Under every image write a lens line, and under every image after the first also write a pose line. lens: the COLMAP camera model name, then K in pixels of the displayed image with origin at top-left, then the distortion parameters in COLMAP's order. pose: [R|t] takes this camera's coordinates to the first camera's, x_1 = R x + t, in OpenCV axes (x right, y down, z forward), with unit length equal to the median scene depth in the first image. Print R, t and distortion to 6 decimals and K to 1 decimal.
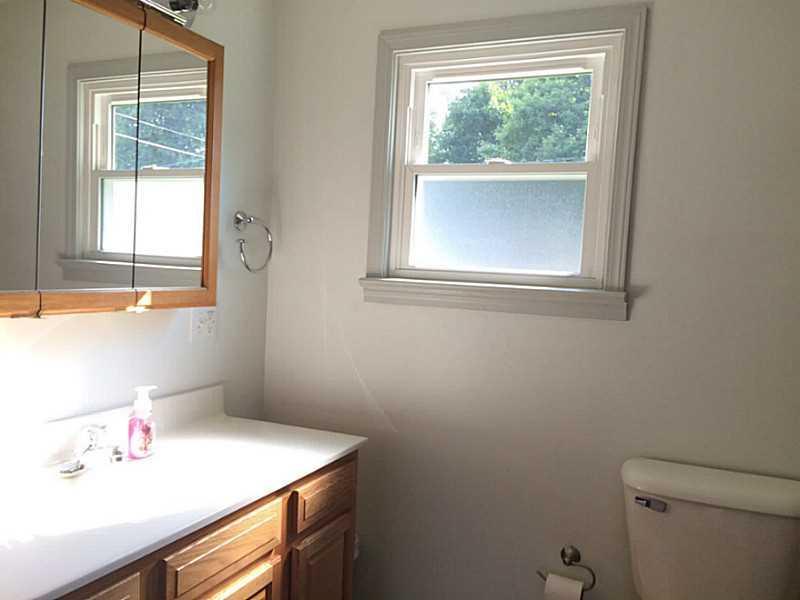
lens RADIAL K [[691.5, 0, 399.4], [0, 691.5, 301.3], [0, 0, 1]] dist [0.049937, -0.006573]
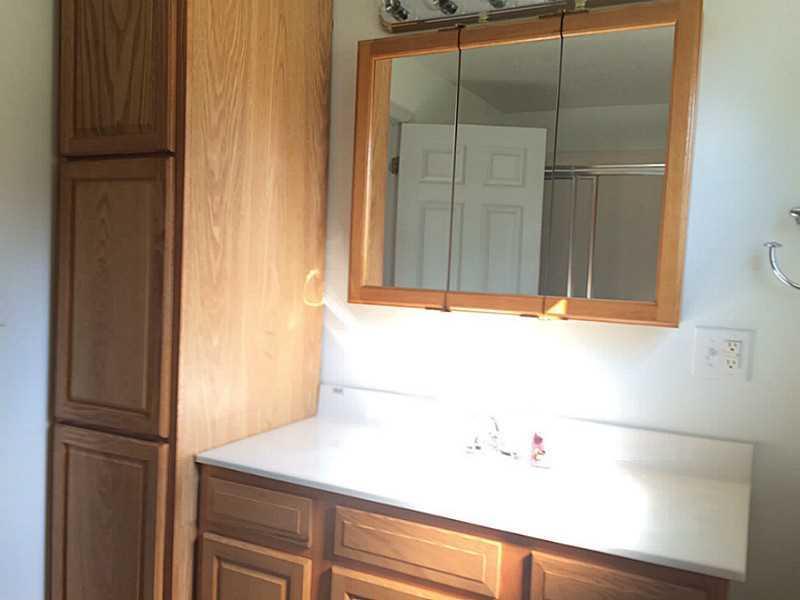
lens RADIAL K [[691.5, 0, 399.5], [0, 691.5, 298.7], [0, 0, 1]] dist [0.049937, -0.006573]
pose [[-0.041468, 0.021220, -0.998914, 0.715613], [-0.096254, 0.995039, 0.025133, -0.022925], [0.994493, 0.097192, -0.039219, 0.943590]]
